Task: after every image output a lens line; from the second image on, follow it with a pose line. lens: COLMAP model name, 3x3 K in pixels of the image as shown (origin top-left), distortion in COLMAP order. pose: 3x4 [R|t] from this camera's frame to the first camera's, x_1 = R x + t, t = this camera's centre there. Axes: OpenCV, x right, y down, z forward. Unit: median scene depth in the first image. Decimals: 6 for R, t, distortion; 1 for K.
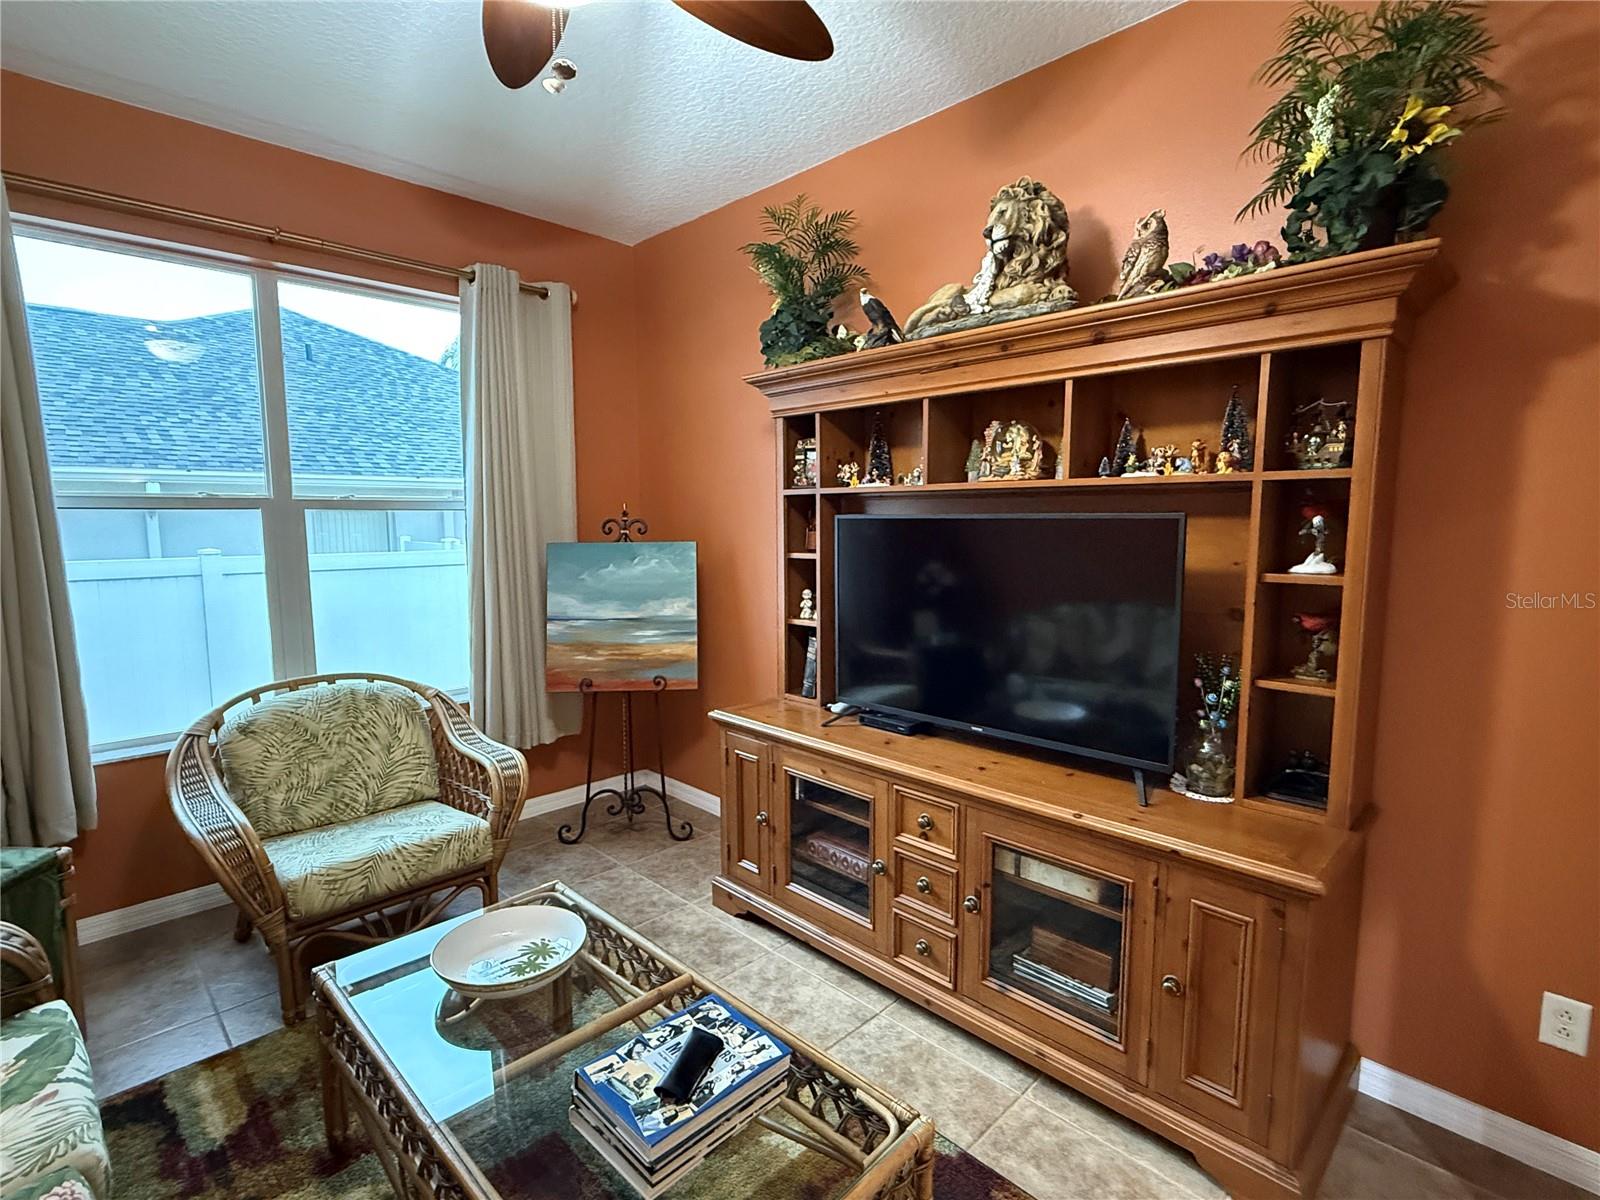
lens RADIAL K [[772.1, 0, 795.6], [0, 772.1, 601.4], [0, 0, 1]] dist [0.001844, 0.000171]
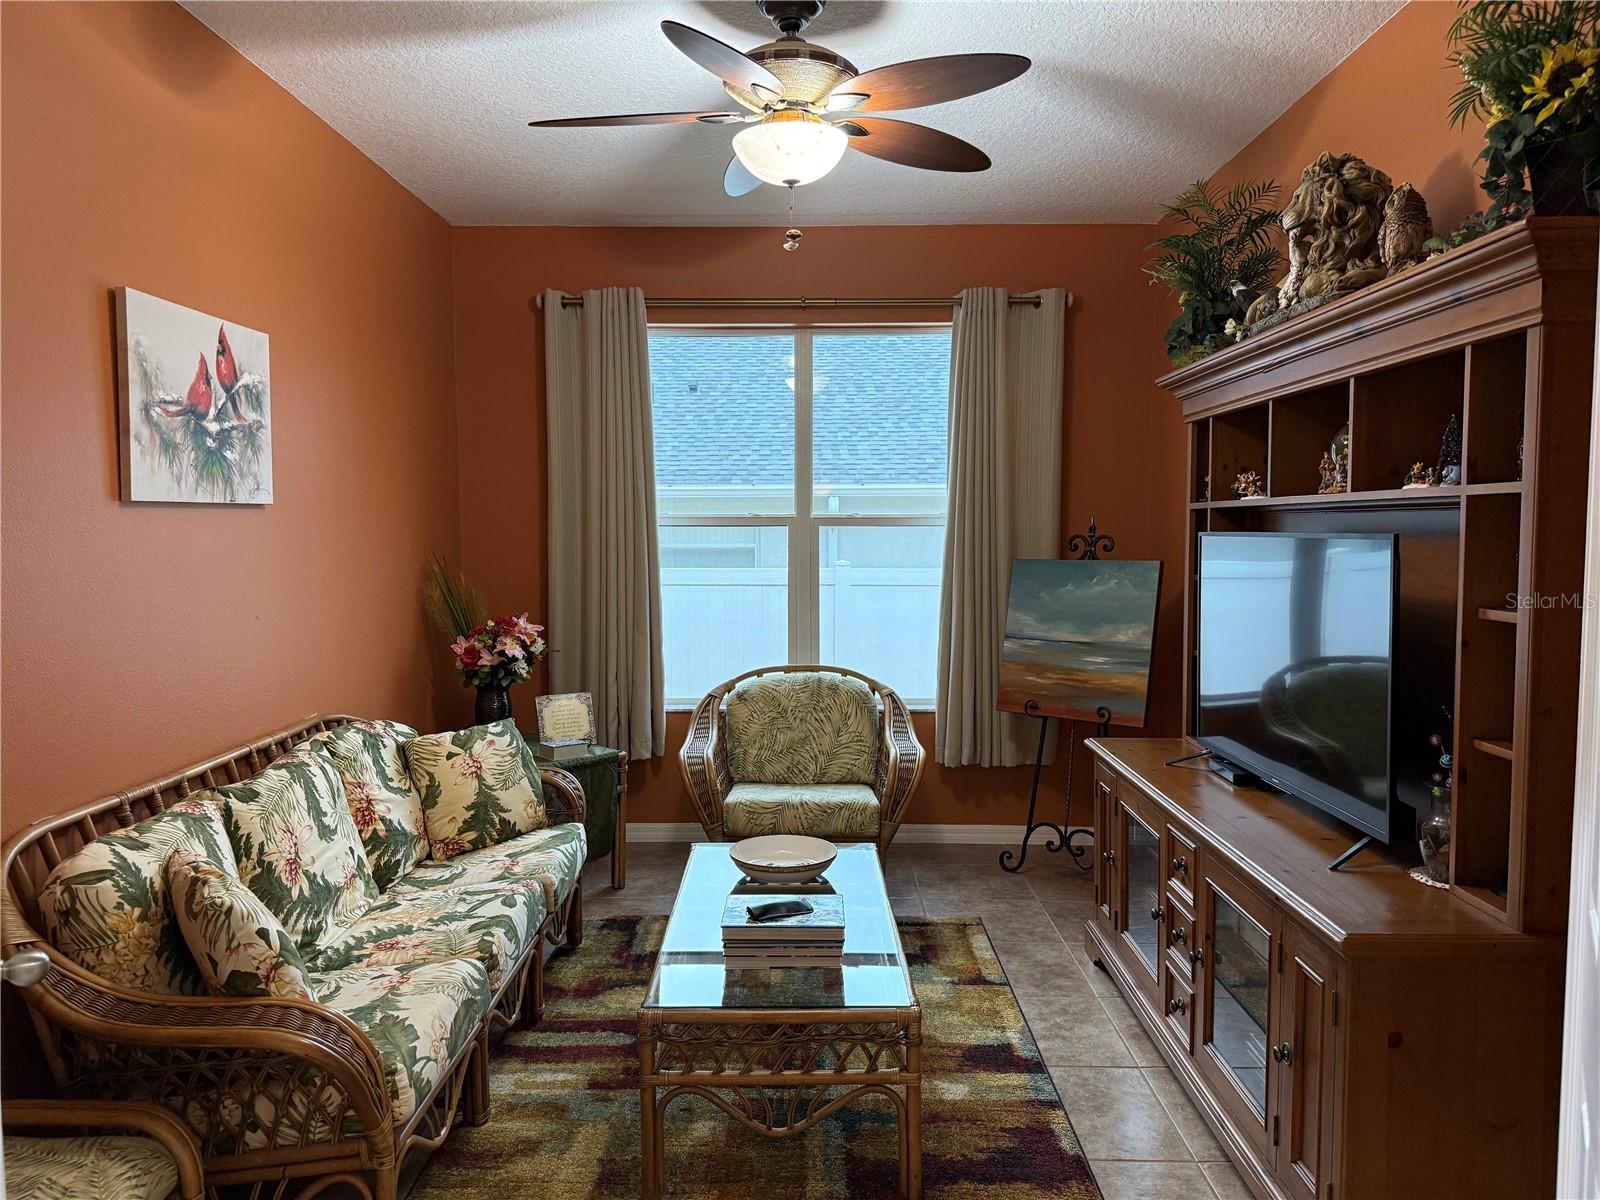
lens RADIAL K [[1118.8, 0, 804.1], [0, 1118.8, 606.0], [0, 0, 1]] dist [0.066037, -0.089901]
pose [[0.700979, 0.050905, -0.711363, 0.635976], [-0.078852, 0.996866, -0.006366, 0.017329], [0.708809, 0.060554, 0.702796, -0.231111]]
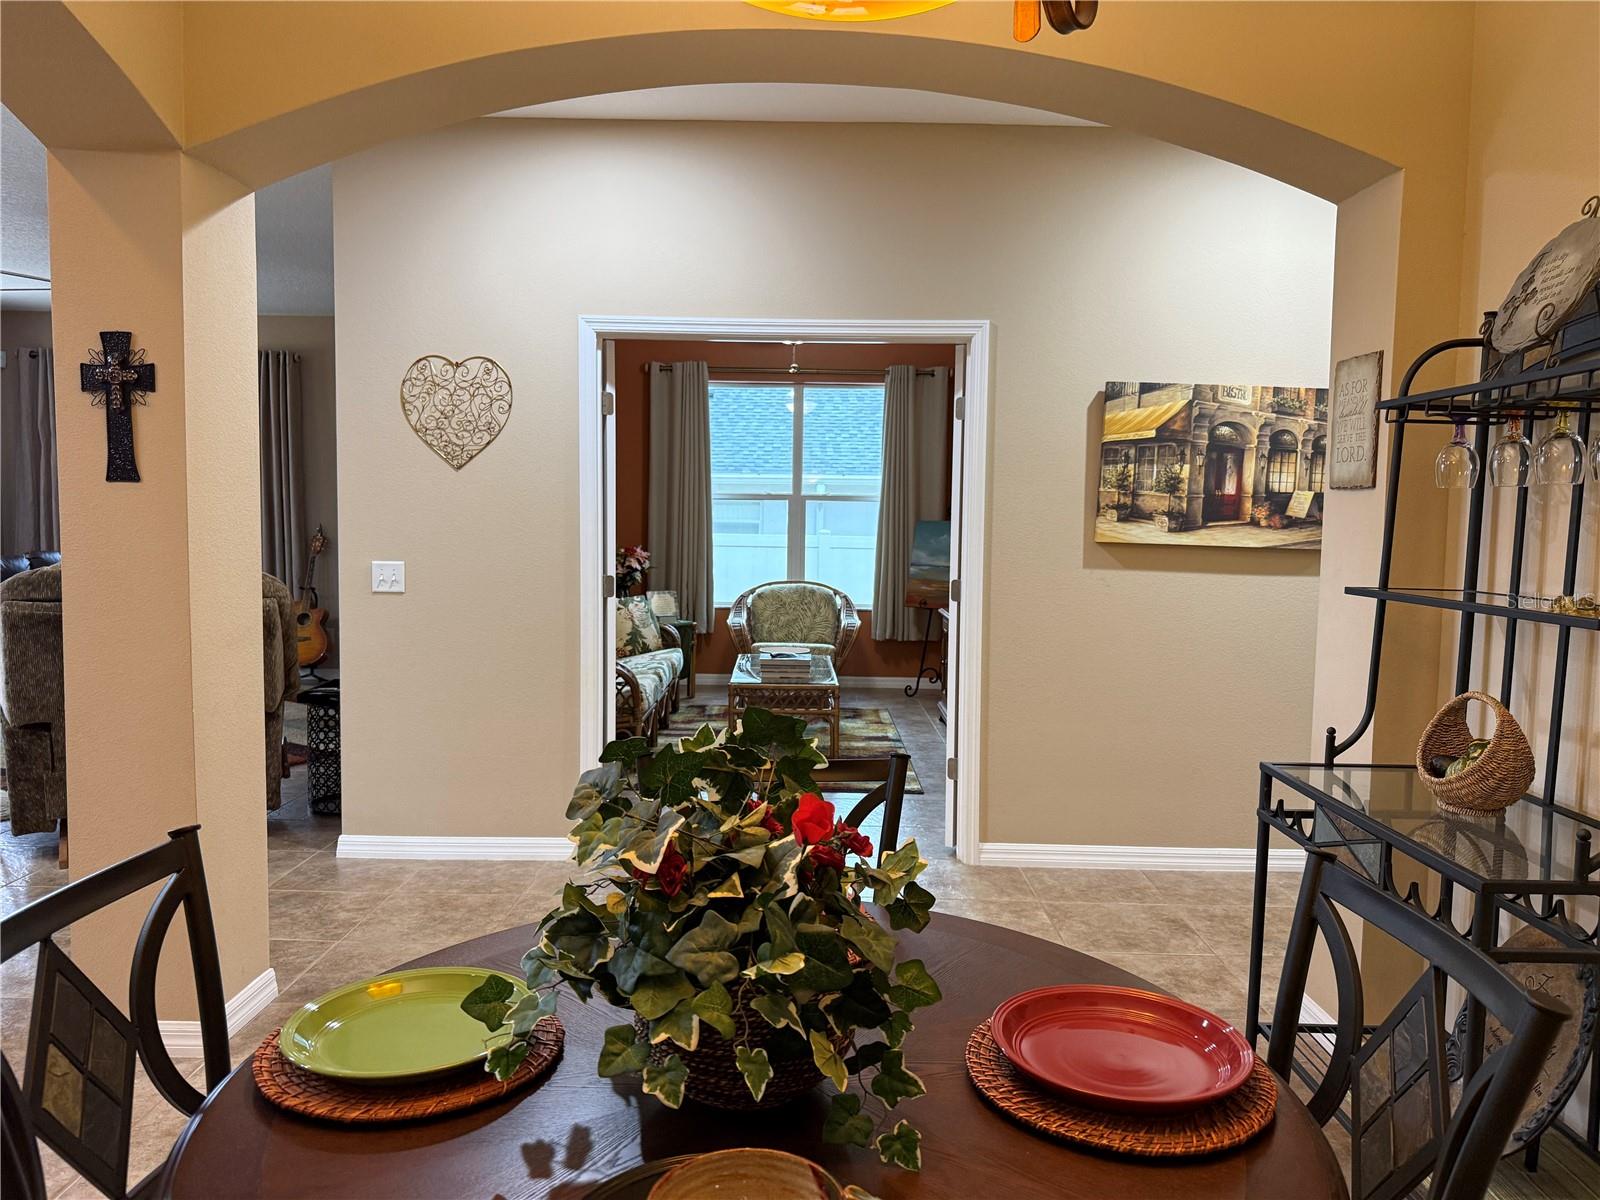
lens RADIAL K [[1118.8, 0, 804.1], [0, 1118.8, 606.0], [0, 0, 1]] dist [0.066037, -0.089901]
pose [[0.704383, 0.068593, -0.706499, 1.588347], [-0.094458, 0.995526, 0.002478, 0.163184], [0.703507, 0.064989, 0.707710, -1.150119]]
